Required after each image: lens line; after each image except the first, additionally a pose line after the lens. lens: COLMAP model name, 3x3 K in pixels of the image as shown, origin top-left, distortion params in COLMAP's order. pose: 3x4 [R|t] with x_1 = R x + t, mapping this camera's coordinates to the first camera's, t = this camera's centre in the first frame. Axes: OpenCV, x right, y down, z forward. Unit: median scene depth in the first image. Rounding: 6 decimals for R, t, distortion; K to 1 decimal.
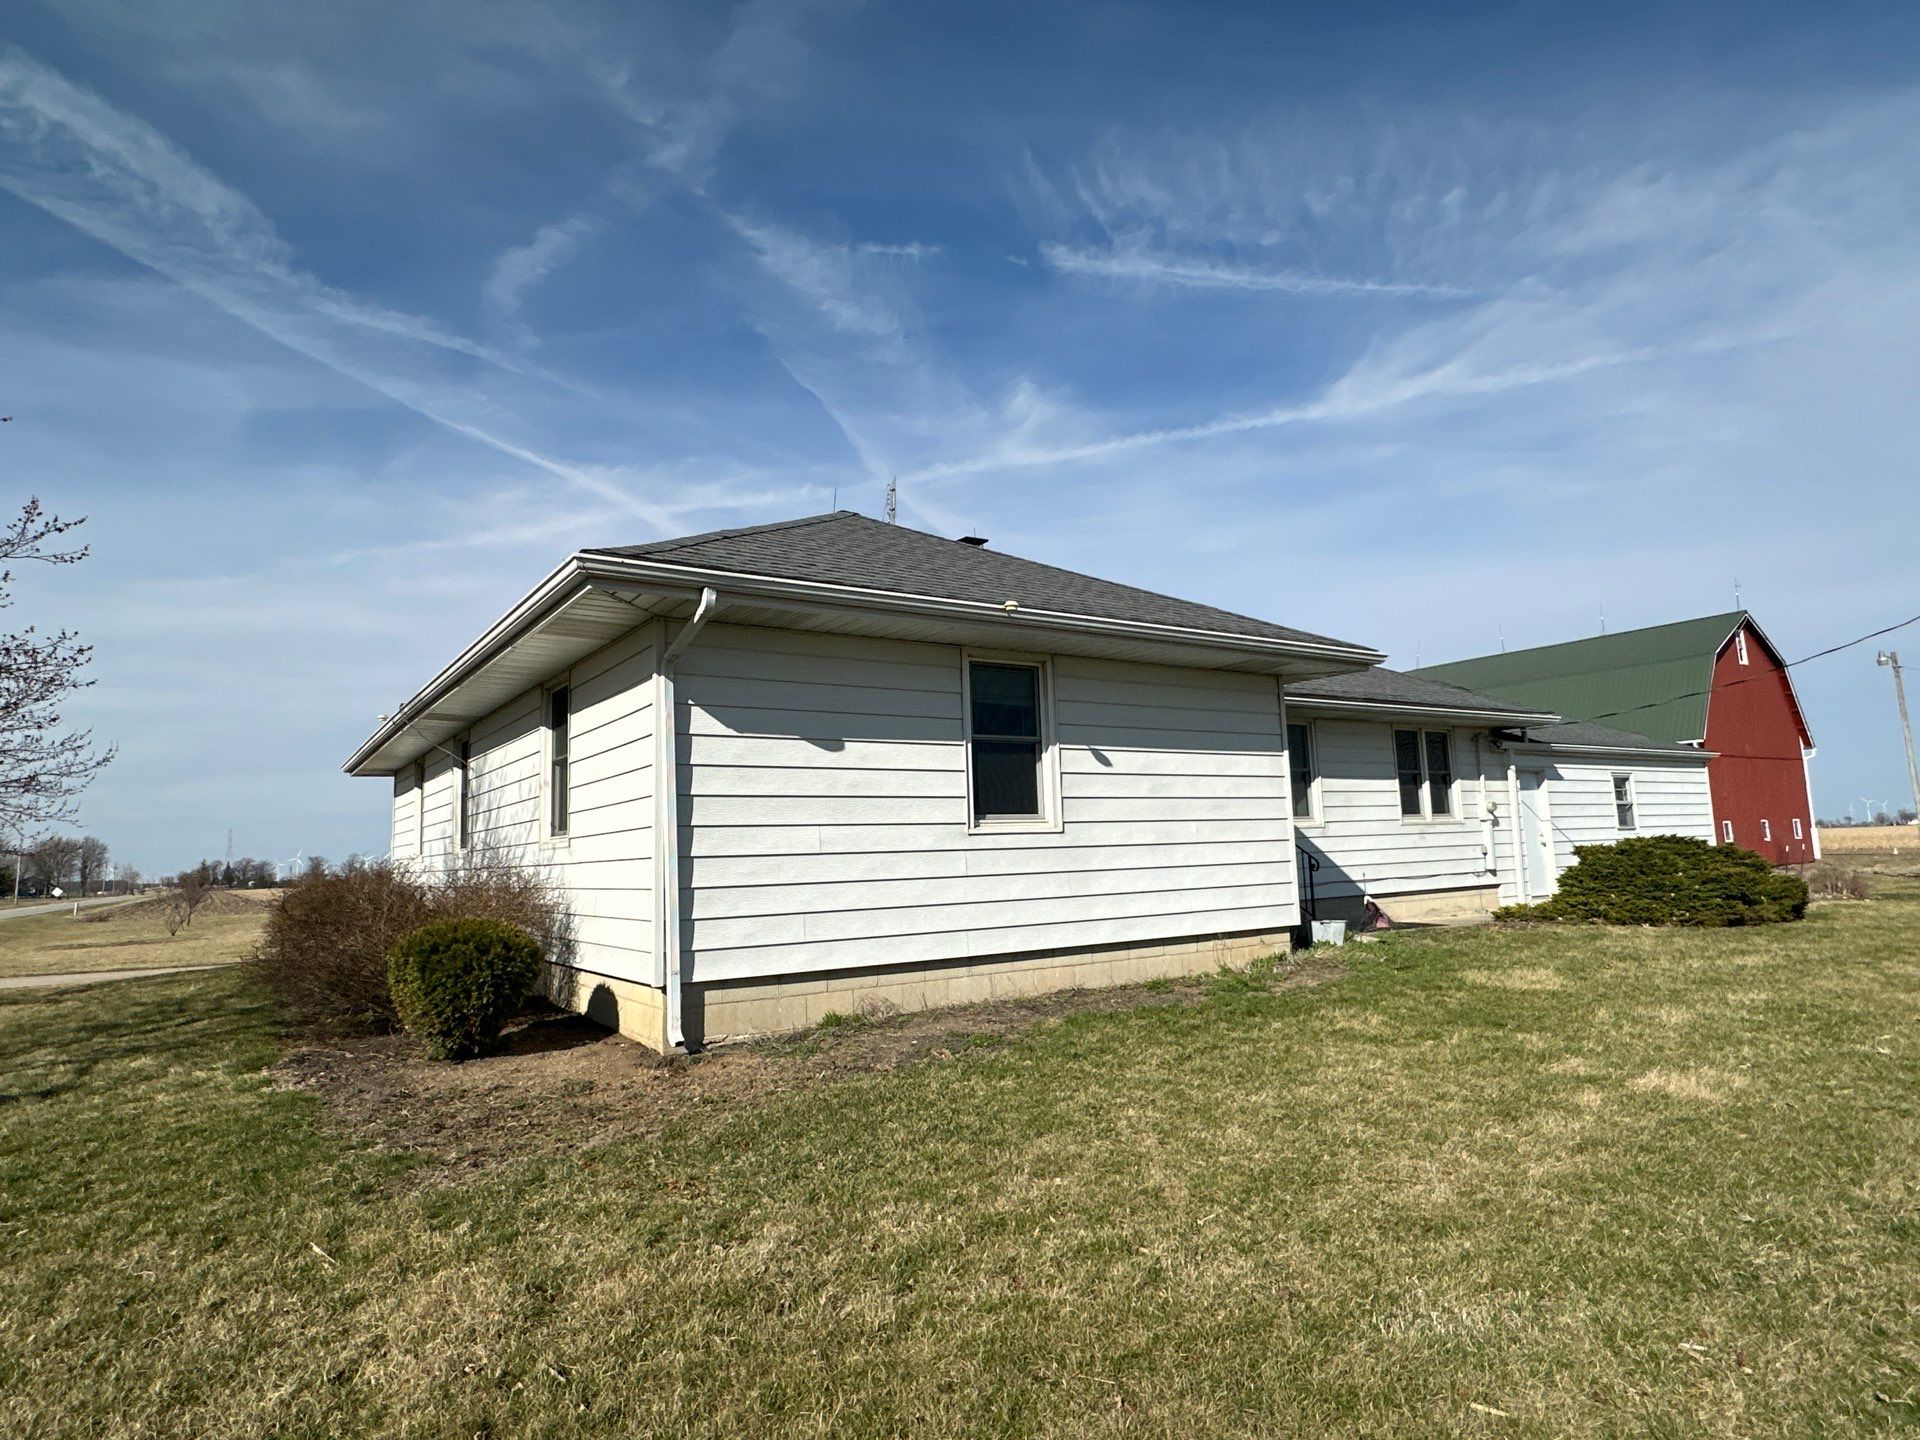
lens RADIAL K [[1137.9, 0, 960.0], [0, 1137.9, 720.0], [0, 0, 1]] dist [-0.004218, -0.001964]
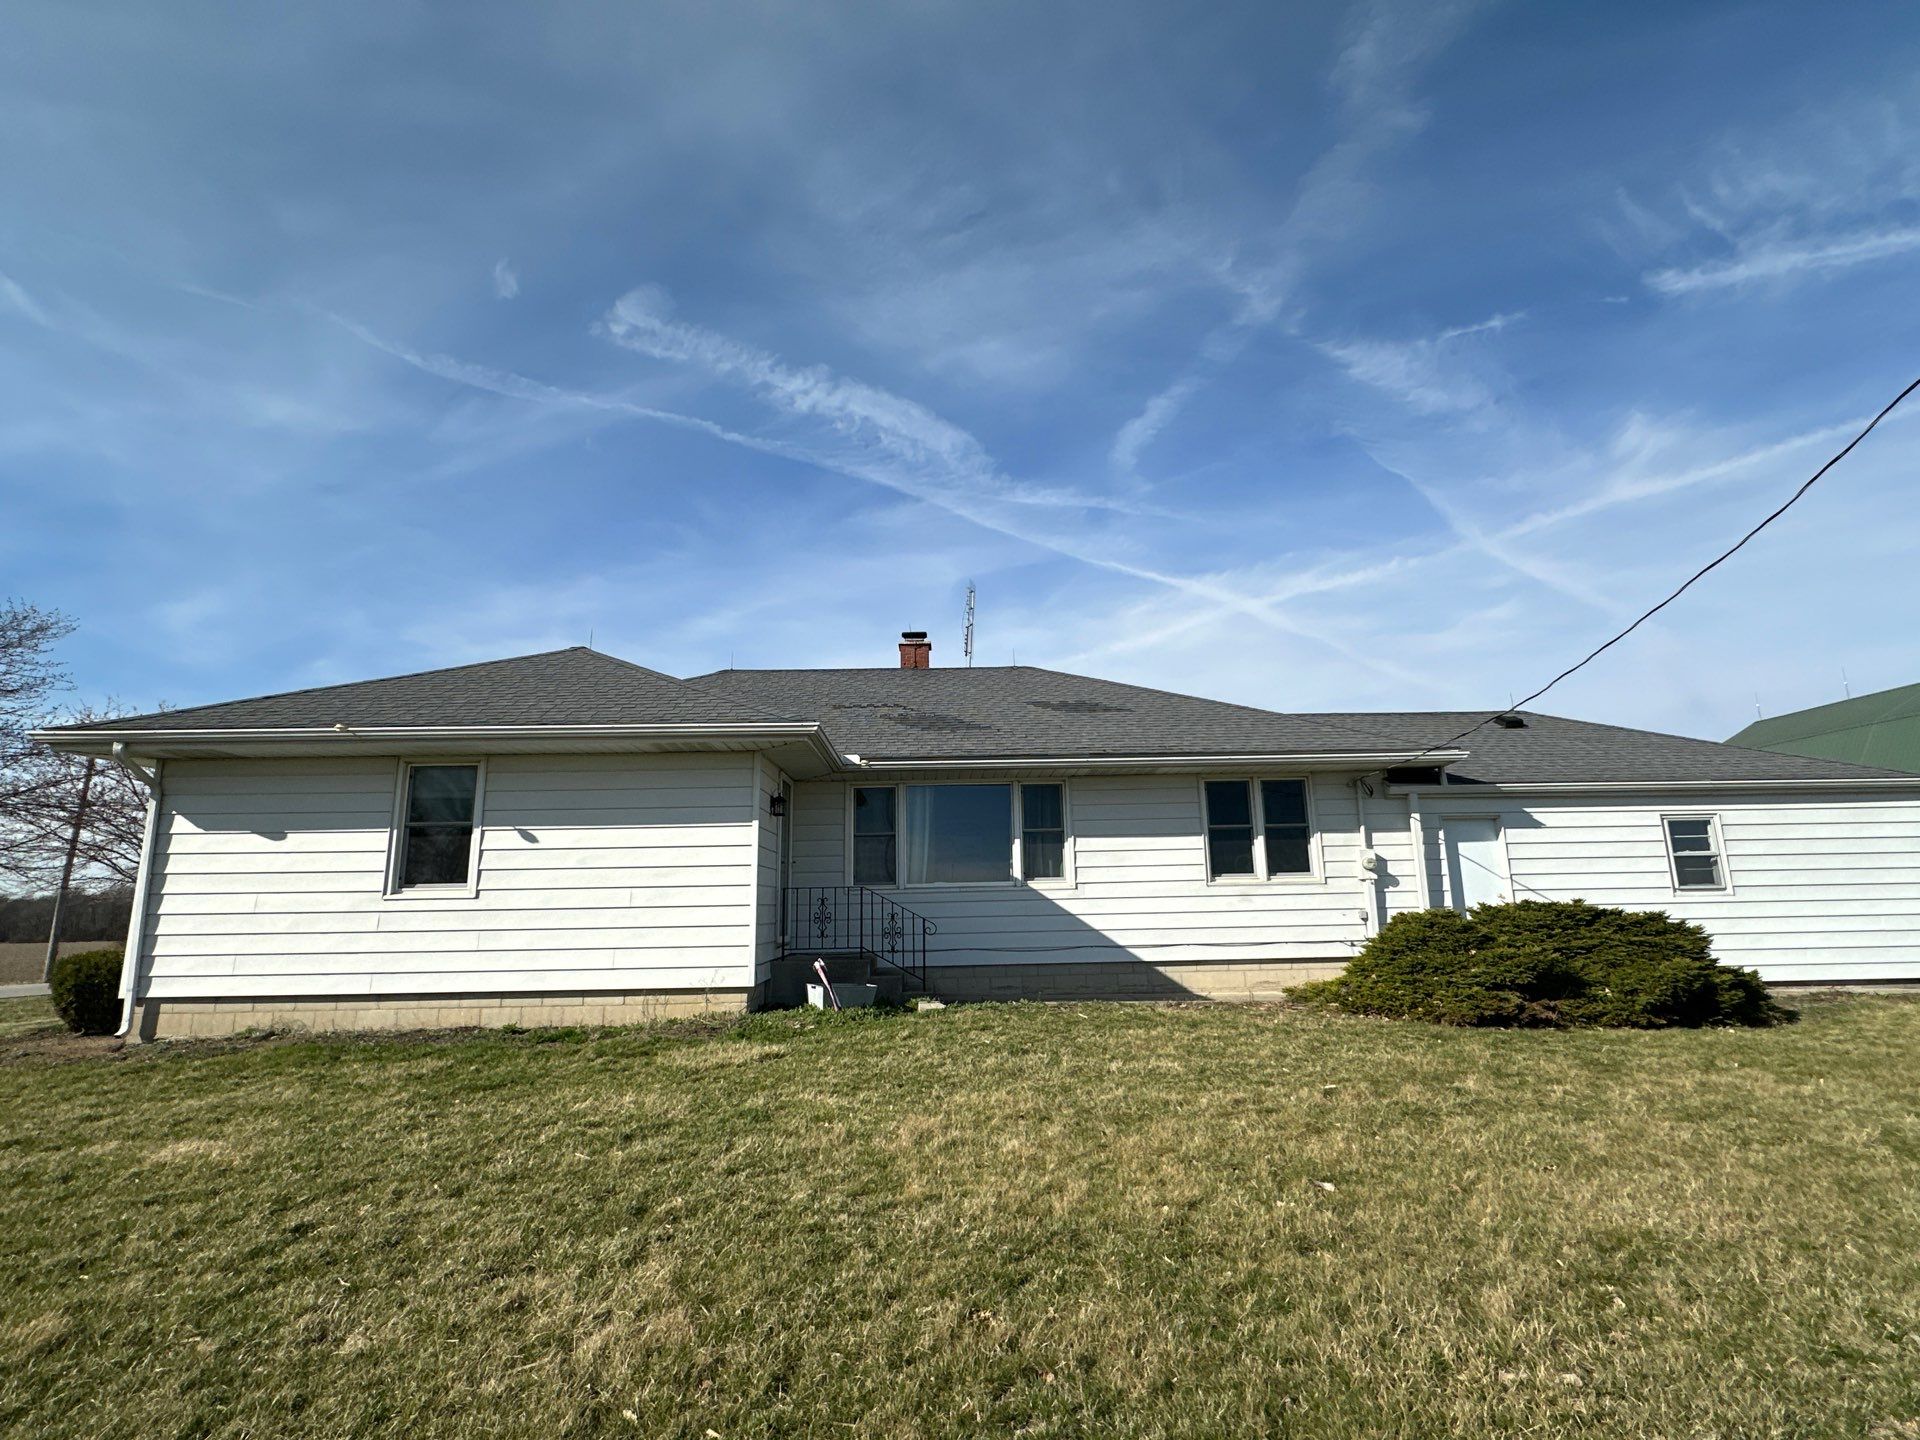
lens RADIAL K [[949.6, 0, 960.0], [0, 949.6, 720.0], [0, 0, 1]] dist [-0.001569, -0.000673]
pose [[0.831956, -0.089147, -0.547633, 0.691851], [0.054356, 0.995356, -0.079453, 0.009844], [0.552172, 0.036334, 0.832938, 0.260215]]
